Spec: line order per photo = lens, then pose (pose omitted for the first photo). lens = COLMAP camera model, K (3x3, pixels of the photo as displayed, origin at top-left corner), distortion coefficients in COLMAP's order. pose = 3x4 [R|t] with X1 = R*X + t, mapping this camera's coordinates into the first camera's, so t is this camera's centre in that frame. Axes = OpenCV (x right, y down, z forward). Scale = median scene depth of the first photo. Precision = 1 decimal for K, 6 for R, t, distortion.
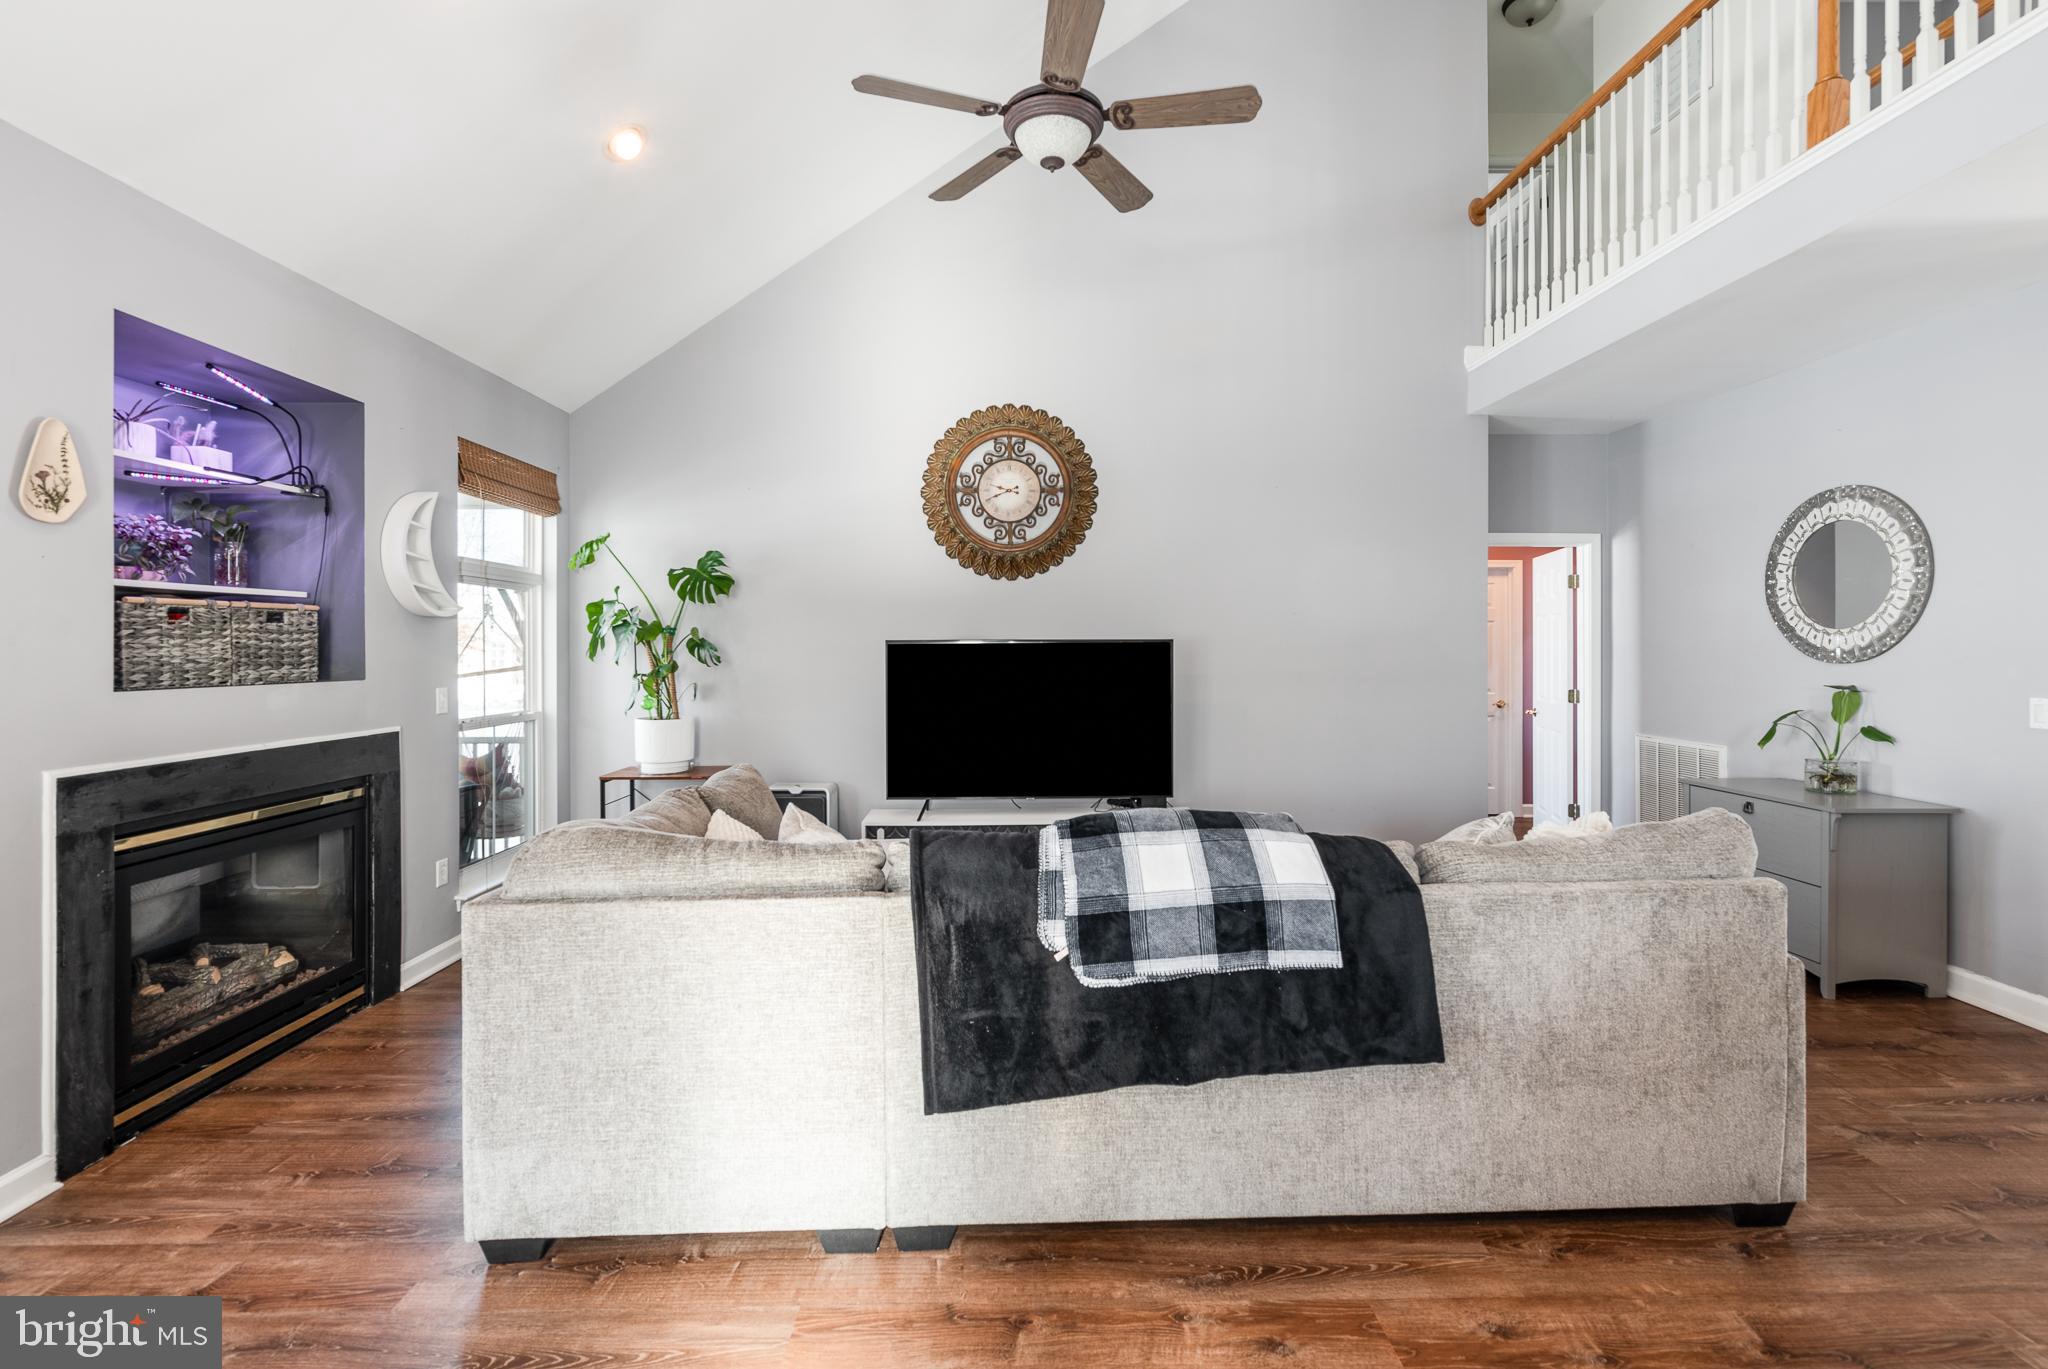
lens RADIAL K [[882.3, 0, 1021.5], [0, 882.3, 651.4], [0, 0, 1]] dist [-0.001915, 0.000080]
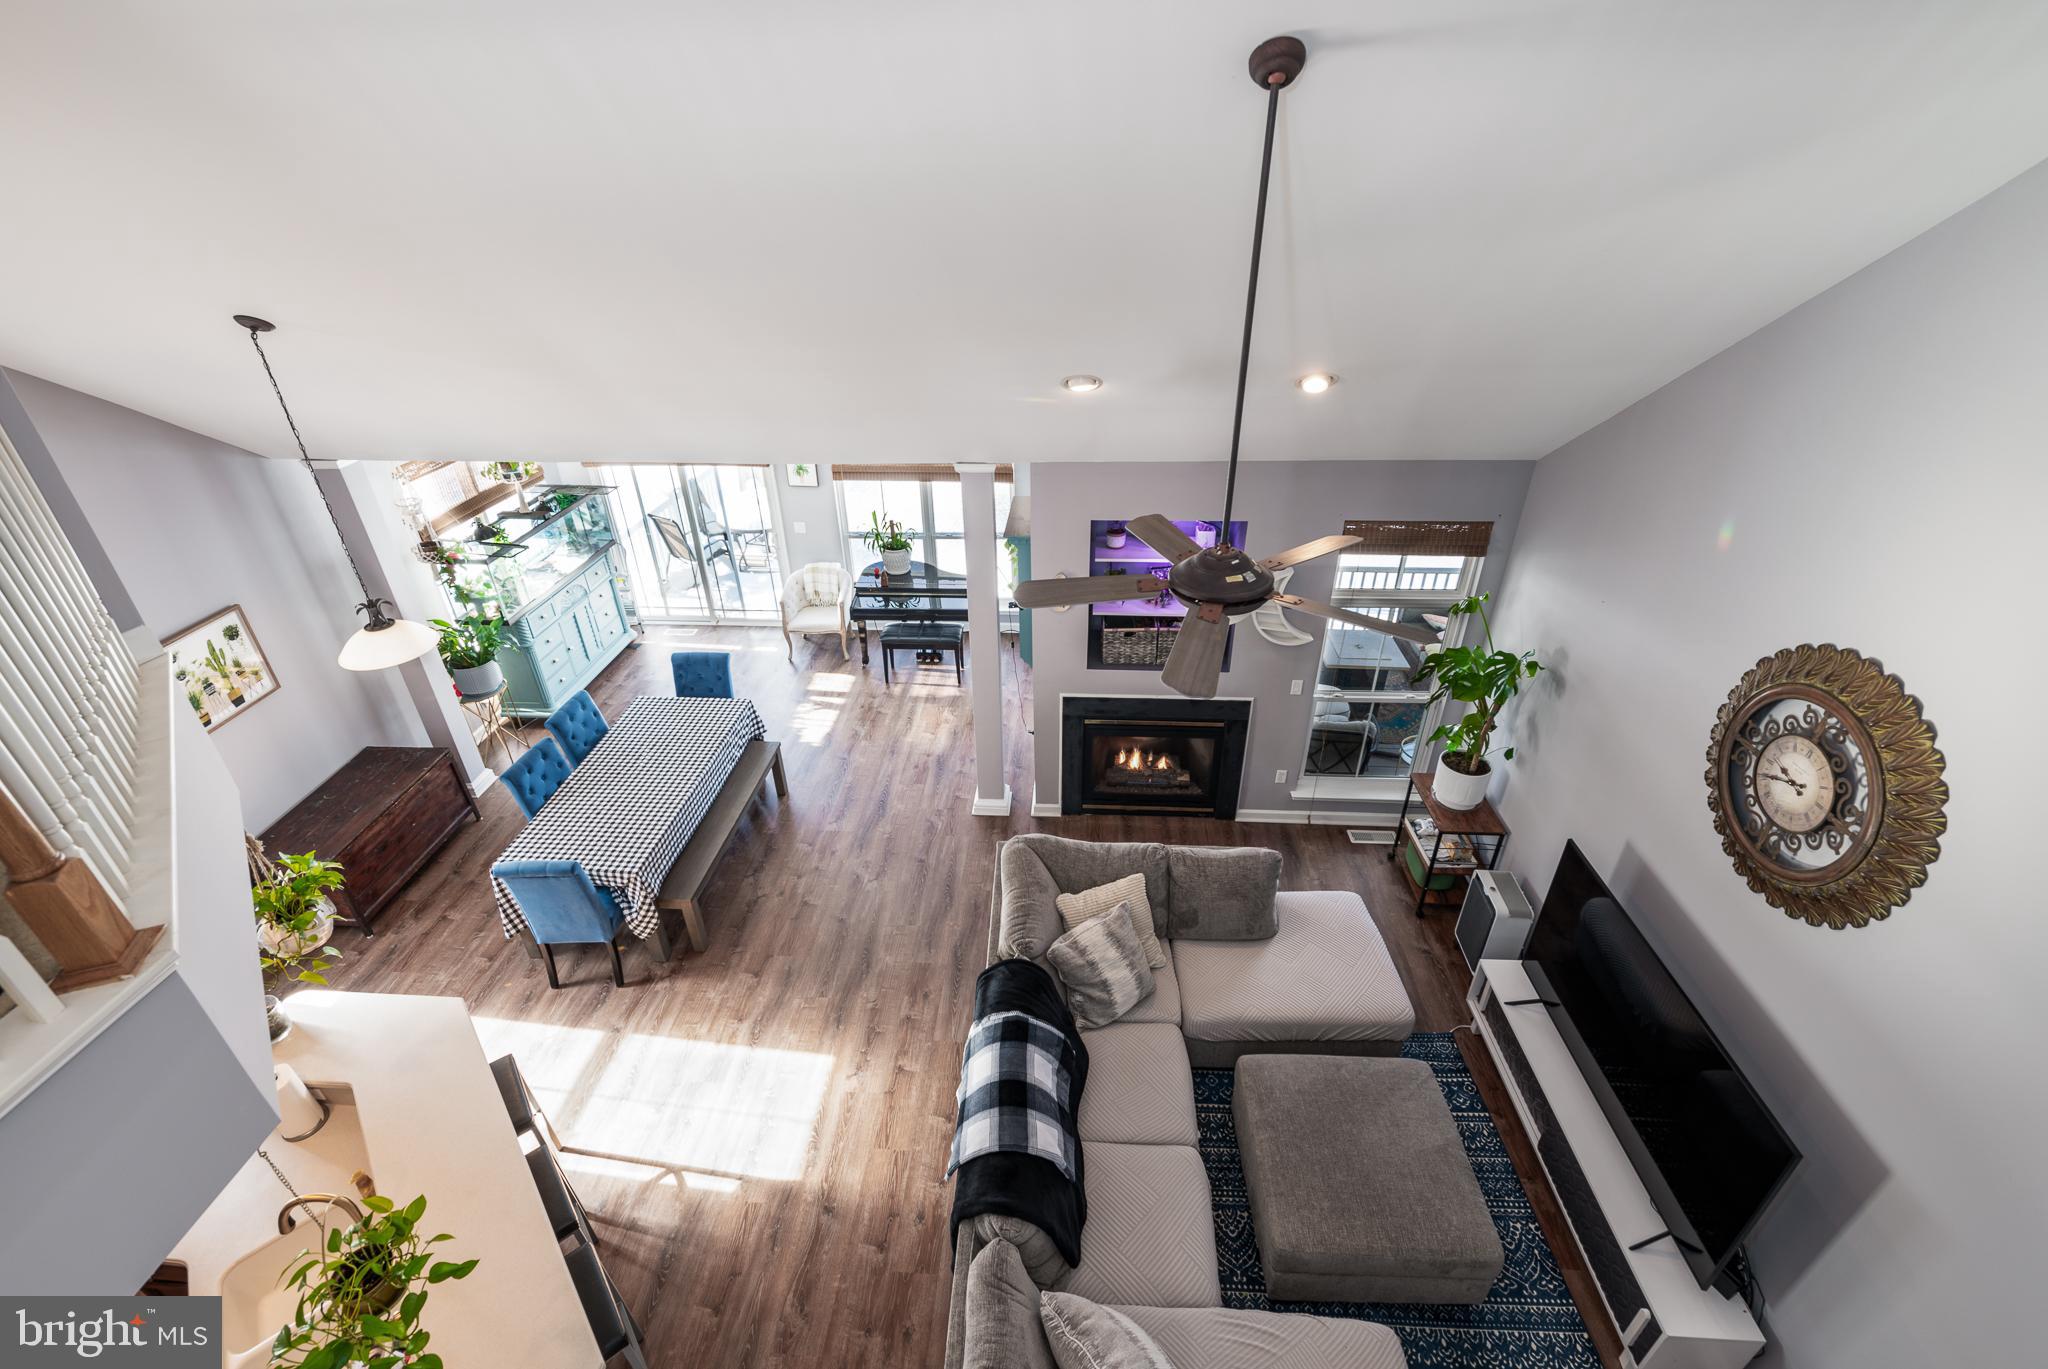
lens RADIAL K [[870.8, 0, 1018.7], [0, 870.8, 686.6], [0, 0, 1]] dist [-0.001531, -0.000332]
pose [[-0.085602, 0.512924, -0.854155, 0.619935], [0.011786, 0.857763, 0.513910, -0.662161], [0.996260, 0.033924, -0.079472, 0.569441]]
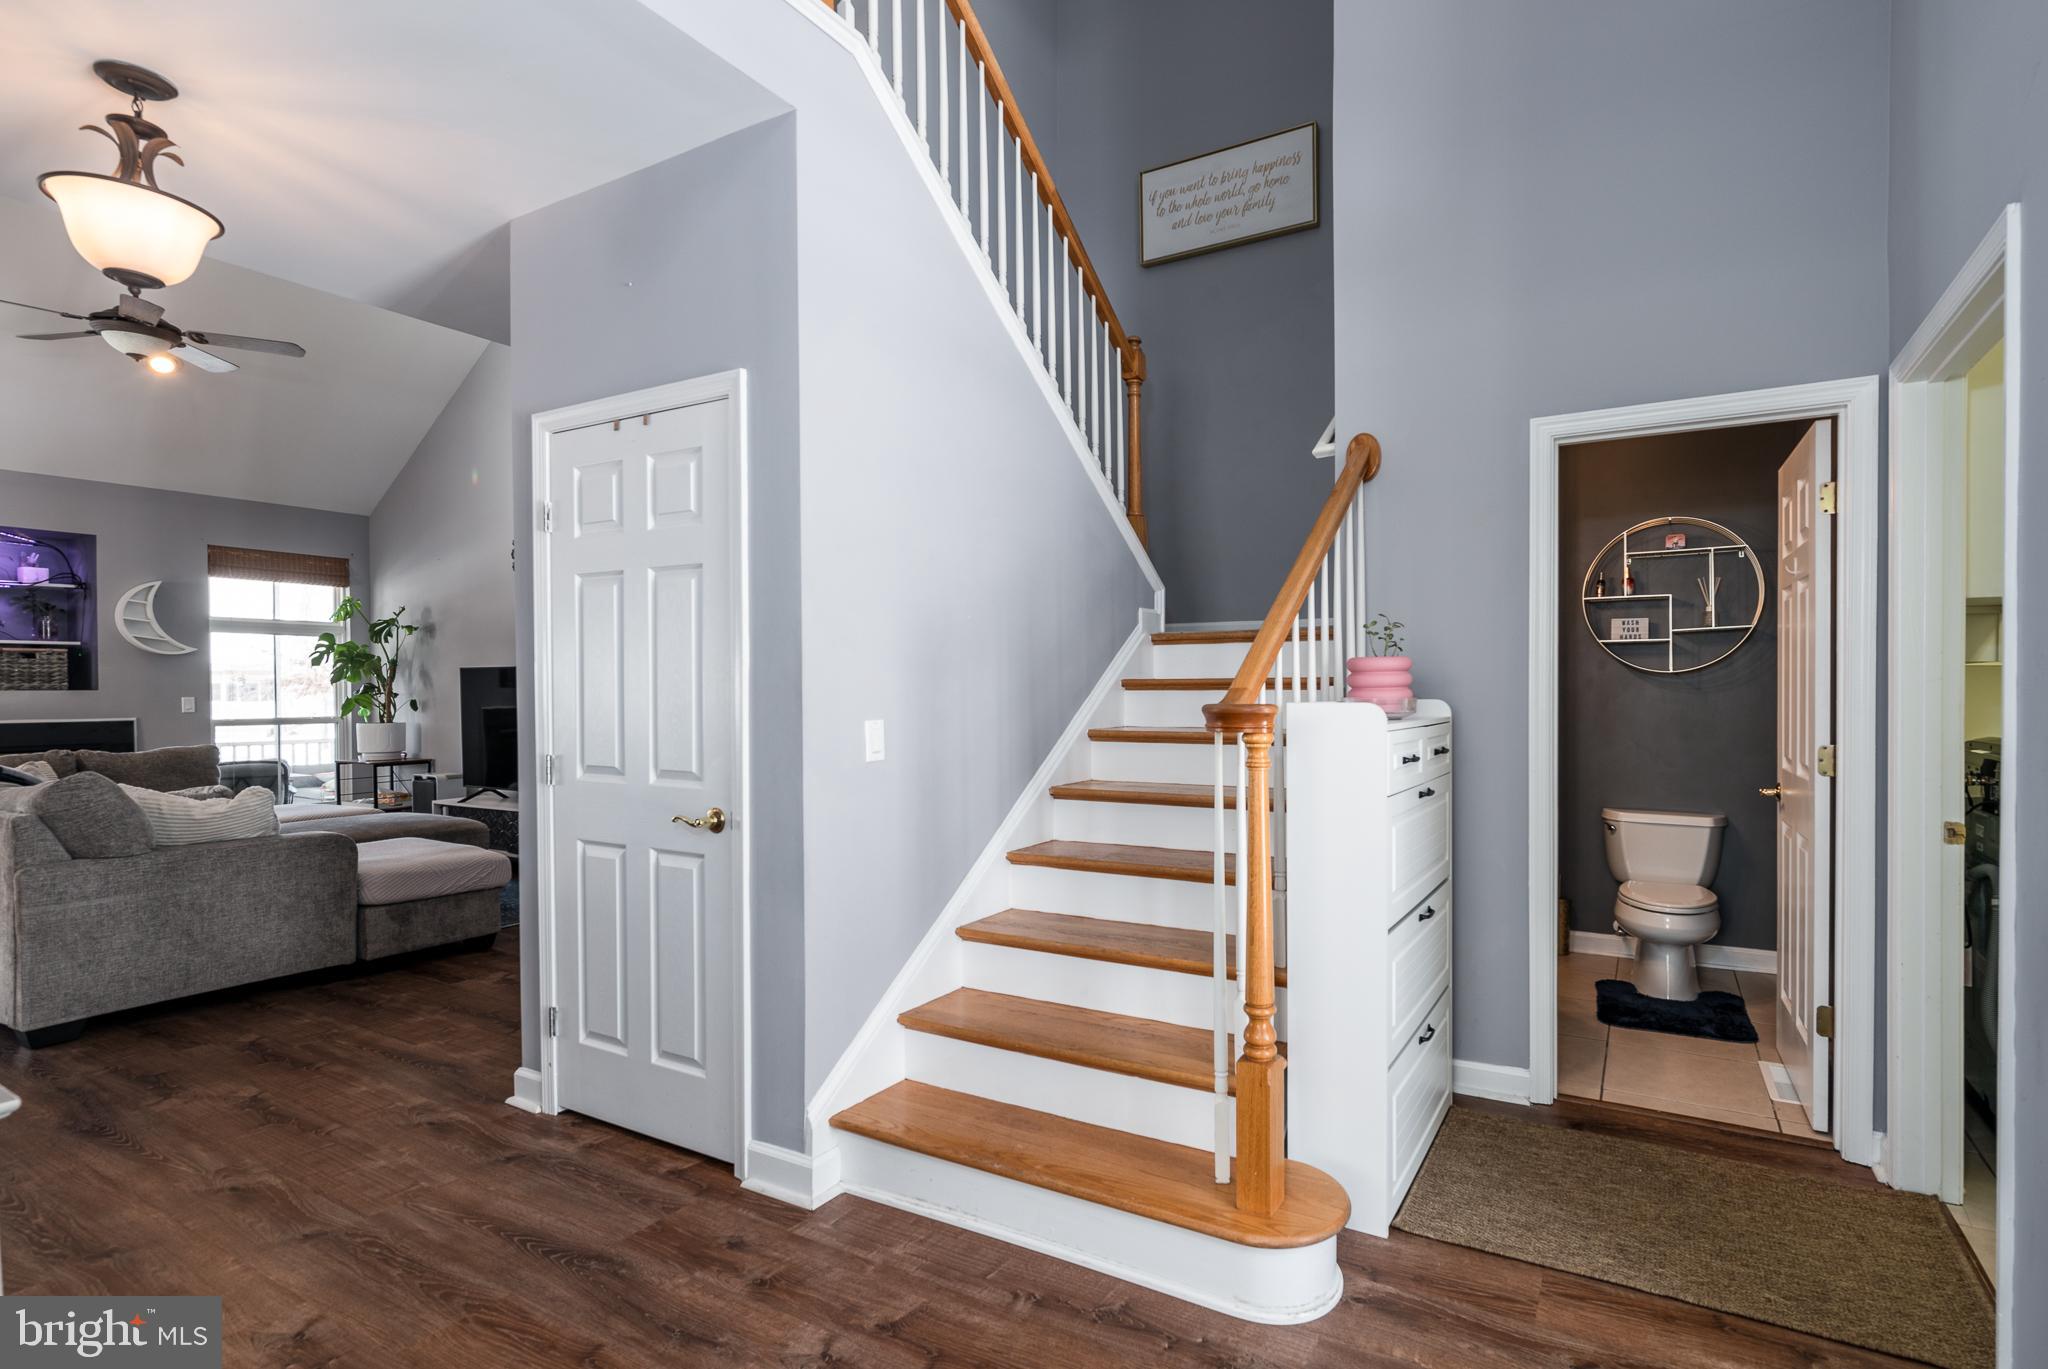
lens RADIAL K [[943.9, 0, 1124.1], [0, 943.9, 697.5], [0, 0, 1]] dist [0.000602, 0.000167]
pose [[0.883077, 0.006814, -0.469179, 1.570364], [-0.004914, 0.999974, 0.005273, 0.020887], [0.469203, -0.002351, 0.883087, 0.224978]]
